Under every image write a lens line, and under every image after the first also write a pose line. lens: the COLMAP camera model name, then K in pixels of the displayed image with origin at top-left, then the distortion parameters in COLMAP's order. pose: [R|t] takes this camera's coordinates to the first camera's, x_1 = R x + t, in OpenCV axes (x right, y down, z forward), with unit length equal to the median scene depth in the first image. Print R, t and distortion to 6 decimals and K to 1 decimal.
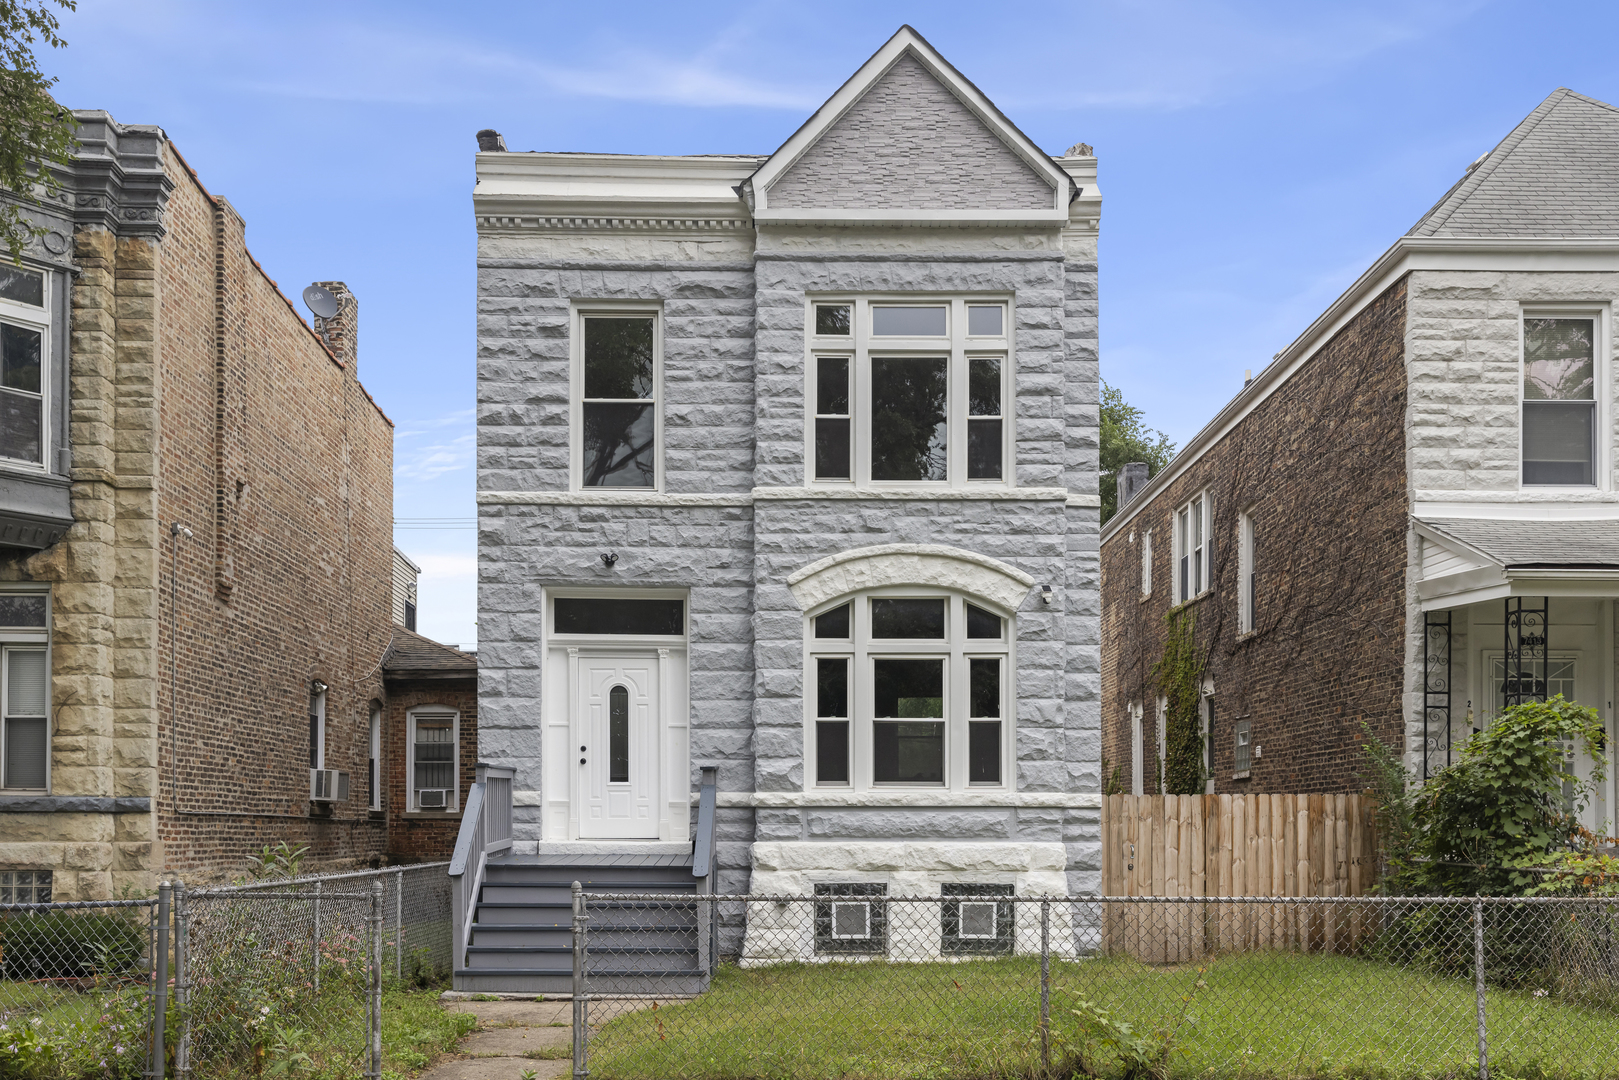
lens RADIAL K [[1531.7, 0, 809.5], [0, 1531.7, 540.0], [0, 0, 1]] dist [0.006584, -0.000692]
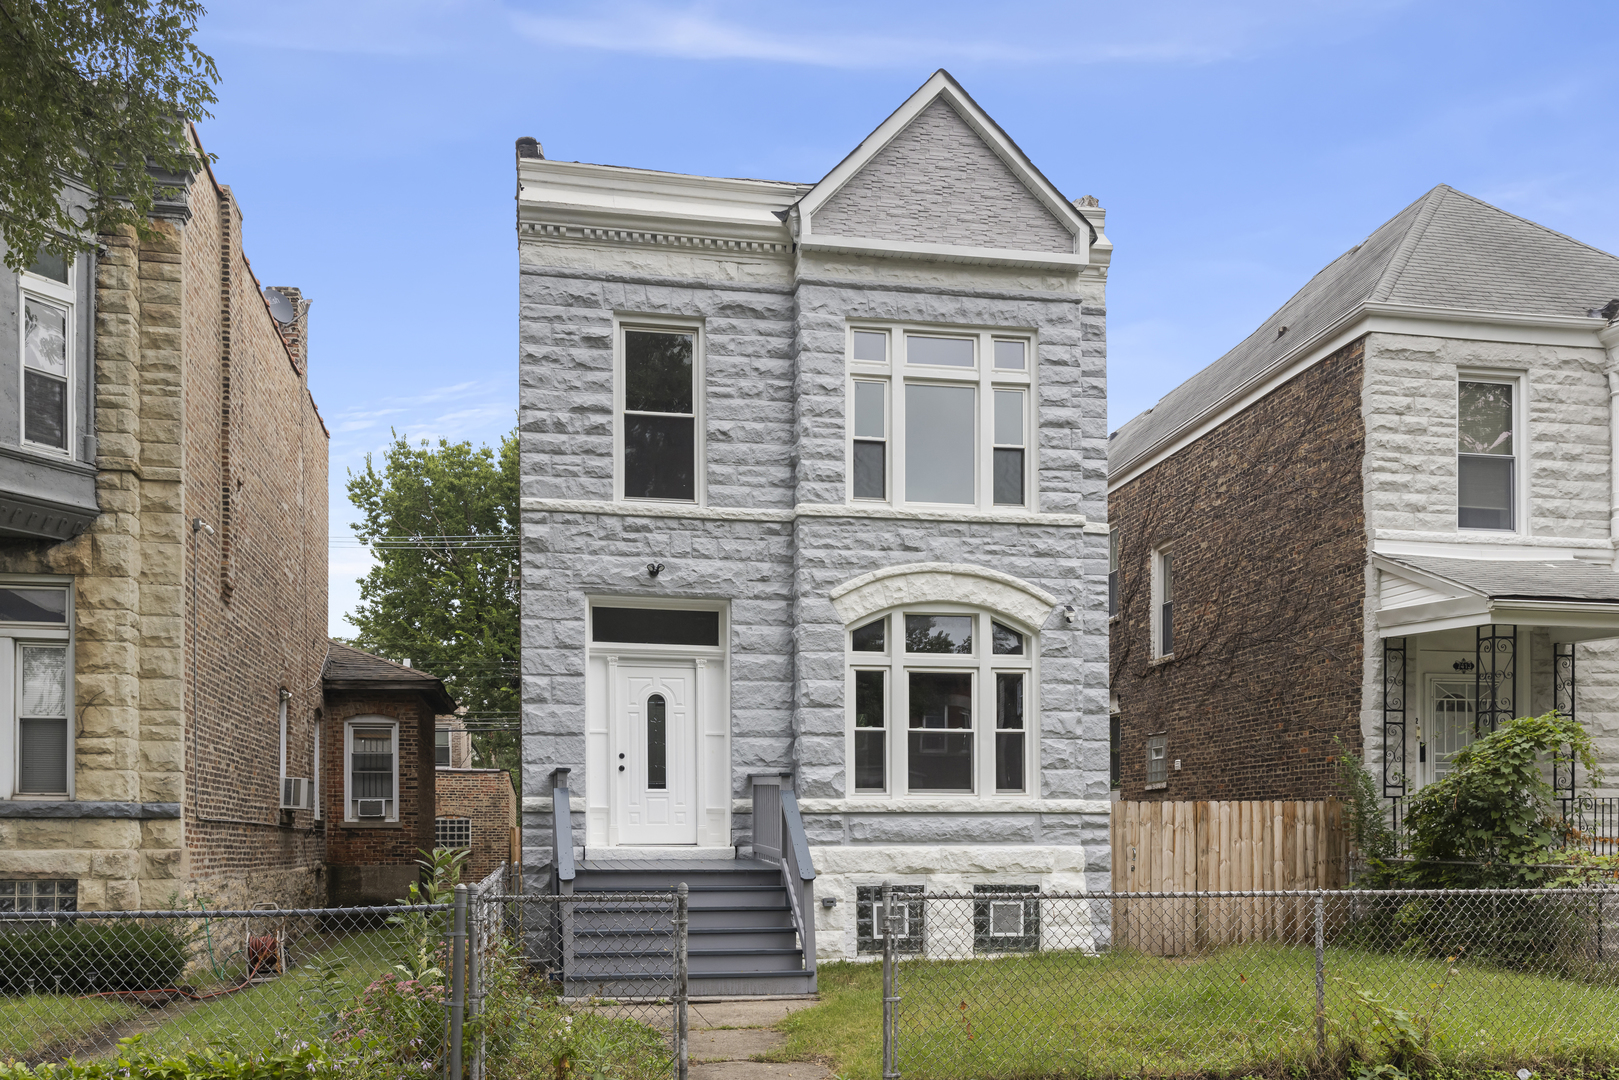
lens RADIAL K [[1403.3, 0, 809.6], [0, 1403.3, 592.3], [0, 0, 1]] dist [-0.003584, 0.002549]
pose [[0.984690, 0.026375, 0.172309, -0.187676], [-0.028174, 0.999571, 0.008002, 0.017291], [-0.172024, -0.012734, 0.985010, 0.067161]]
